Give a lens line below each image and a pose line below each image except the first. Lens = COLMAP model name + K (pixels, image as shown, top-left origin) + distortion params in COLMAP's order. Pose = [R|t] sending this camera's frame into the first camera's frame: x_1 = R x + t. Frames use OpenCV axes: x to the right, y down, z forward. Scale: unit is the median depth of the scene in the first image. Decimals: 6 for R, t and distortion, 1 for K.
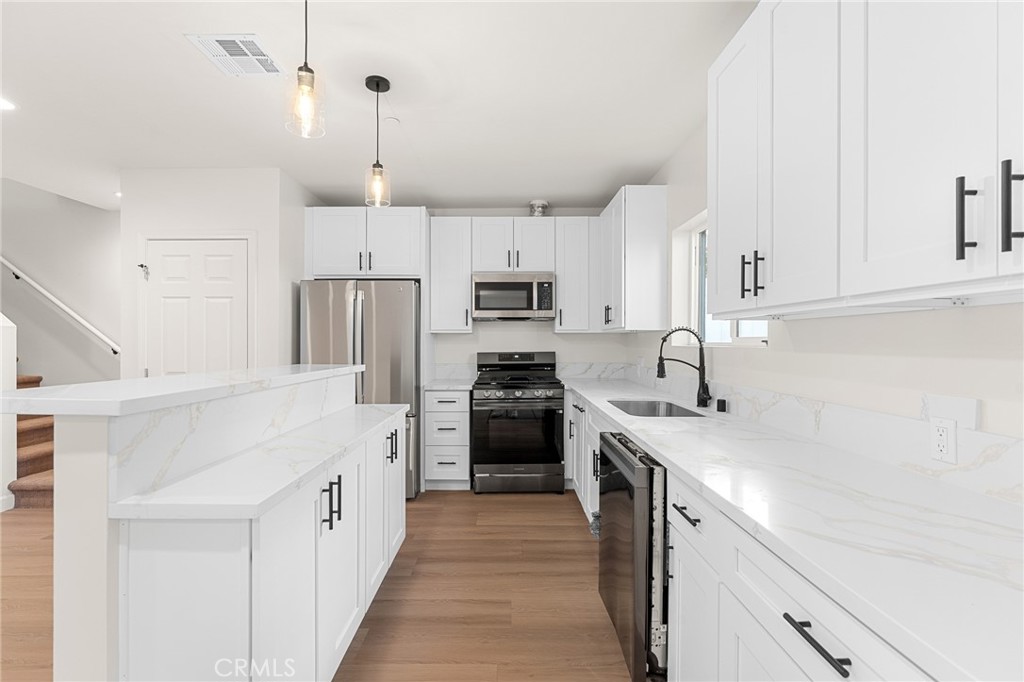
lens RADIAL K [[455.8, 0, 504.7], [0, 455.8, 341.0], [0, 0, 1]] dist [-0.001086, -0.000233]
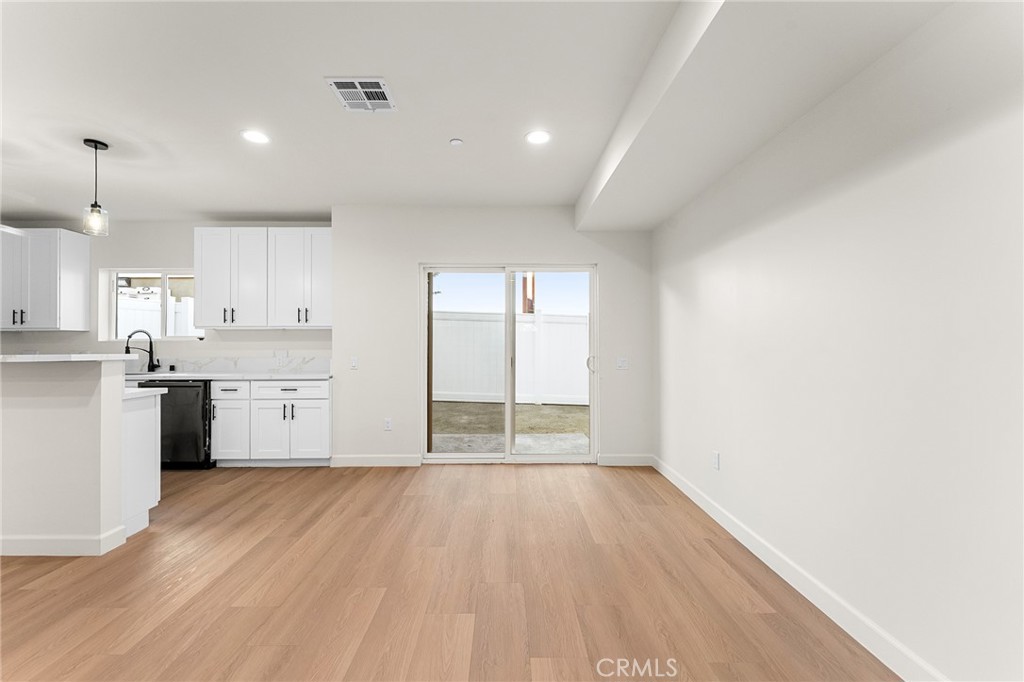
lens RADIAL K [[408.3, 0, 512.0], [0, 408.3, 341.0], [0, 0, 1]] dist [-0.008449, -0.000109]
pose [[-0.022346, 0.004804, 0.999739, -0.927445], [0.001976, 0.999987, -0.004761, 0.017455], [-0.999748, 0.001869, -0.022355, -0.345932]]
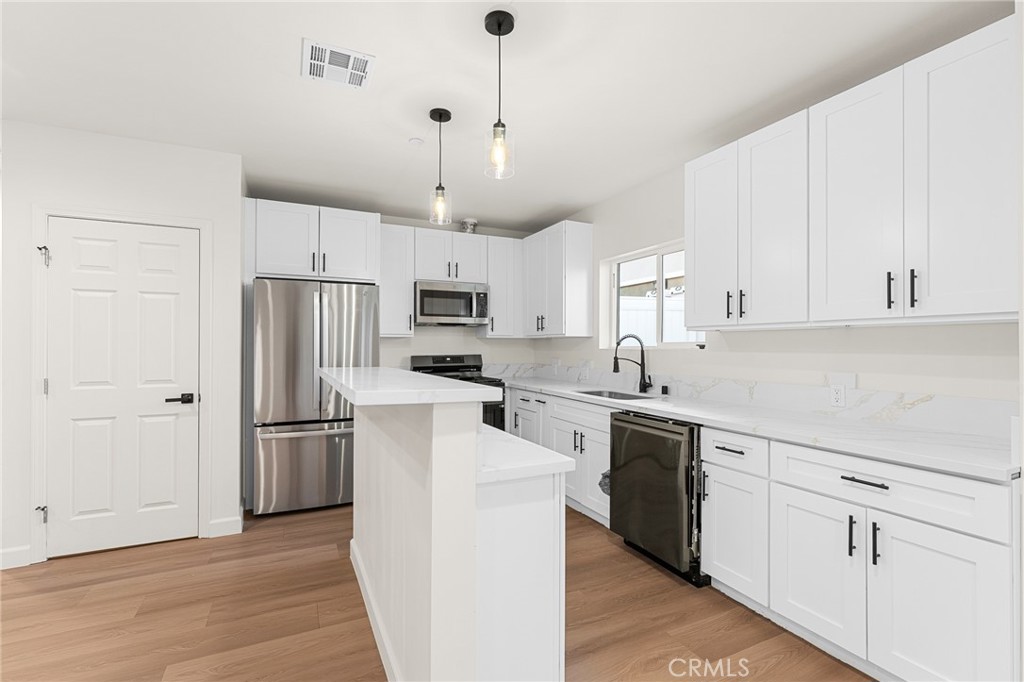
lens RADIAL K [[455.7, 0, 505.6], [0, 455.7, 343.6], [0, 0, 1]] dist [0.001072, 0.000039]
pose [[0.901904, 0.003084, 0.431926, -0.379337], [-0.001494, 0.999991, -0.004021, 0.001345], [-0.431934, 0.002982, 0.901900, -0.048031]]
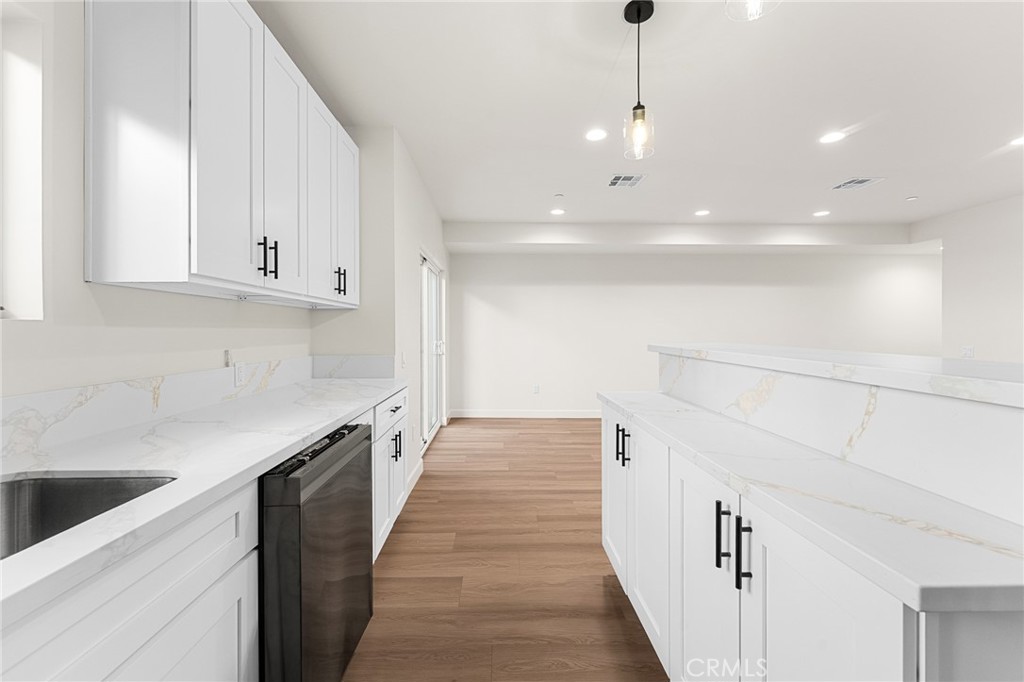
lens RADIAL K [[420.5, 0, 501.4], [0, 420.5, 329.1], [0, 0, 1]] dist [0.002120, 0.000177]
pose [[-0.999946, 0.000853, -0.010402, -0.013937], [0.000889, 0.999994, -0.003415, 0.015852], [0.010399, -0.003424, -0.999940, 0.867974]]
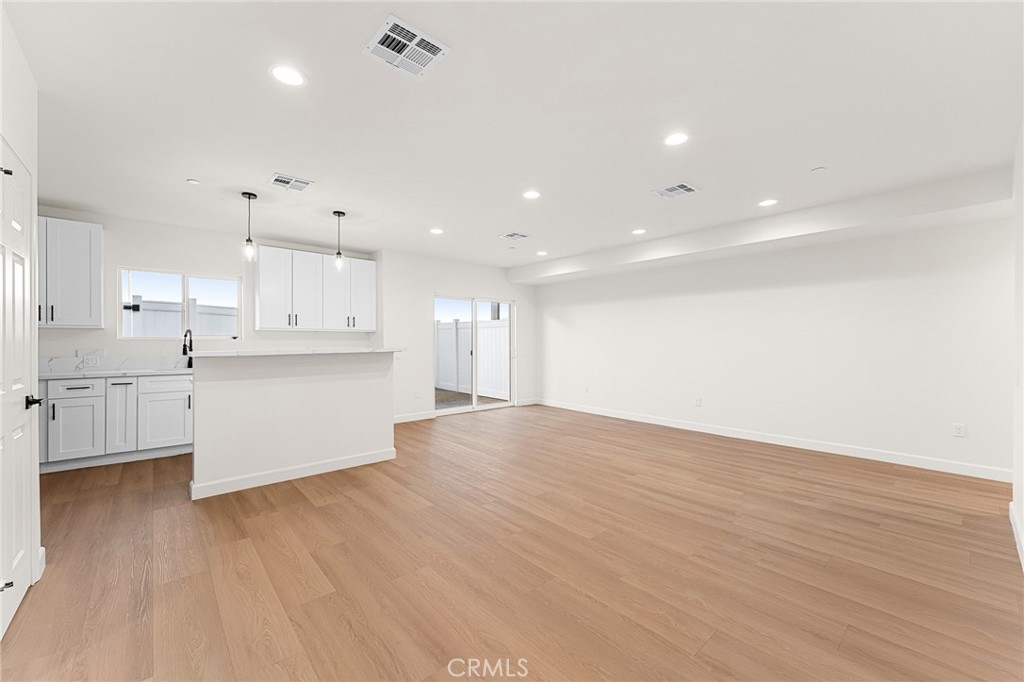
lens RADIAL K [[406.1, 0, 506.7], [0, 406.1, 341.2], [0, 0, 1]] dist [0.000966, 0.000014]
pose [[-0.661523, -0.000020, 0.749925, -1.355658], [-0.000633, 1.000000, -0.000531, 0.015057], [-0.749925, -0.000826, -0.661523, 0.803937]]
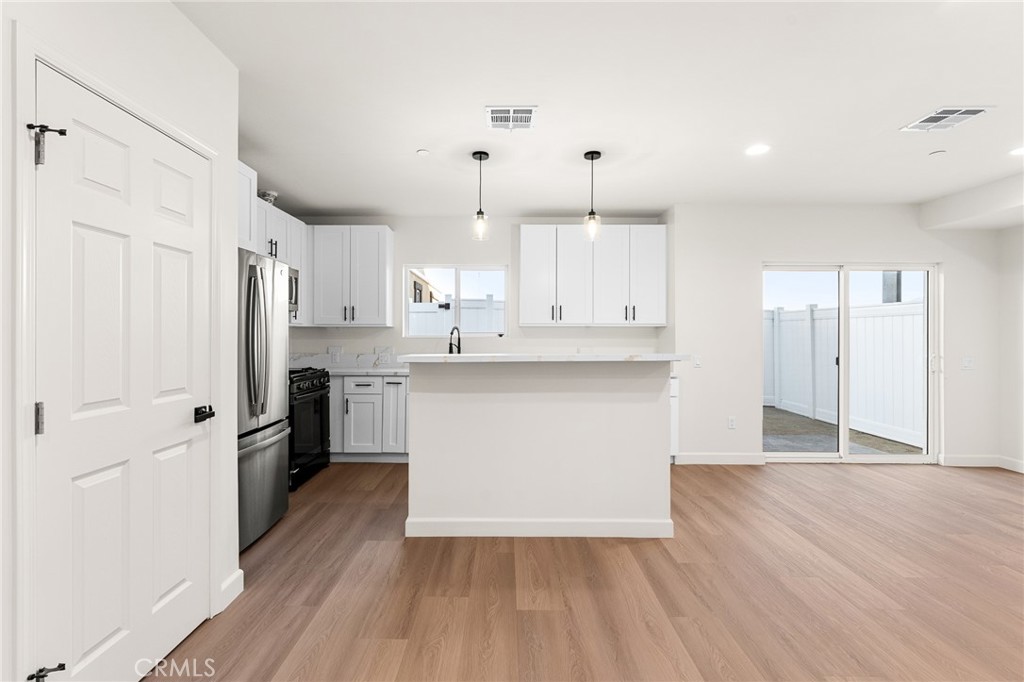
lens RADIAL K [[464.0, 0, 500.5], [0, 464.0, 335.7], [0, 0, 1]] dist [0.000156, -0.000310]
pose [[0.006247, -0.000760, 0.999980, -1.077043], [-0.003350, 0.999994, 0.000781, 0.002633], [-0.999975, -0.003355, 0.006245, 0.569466]]
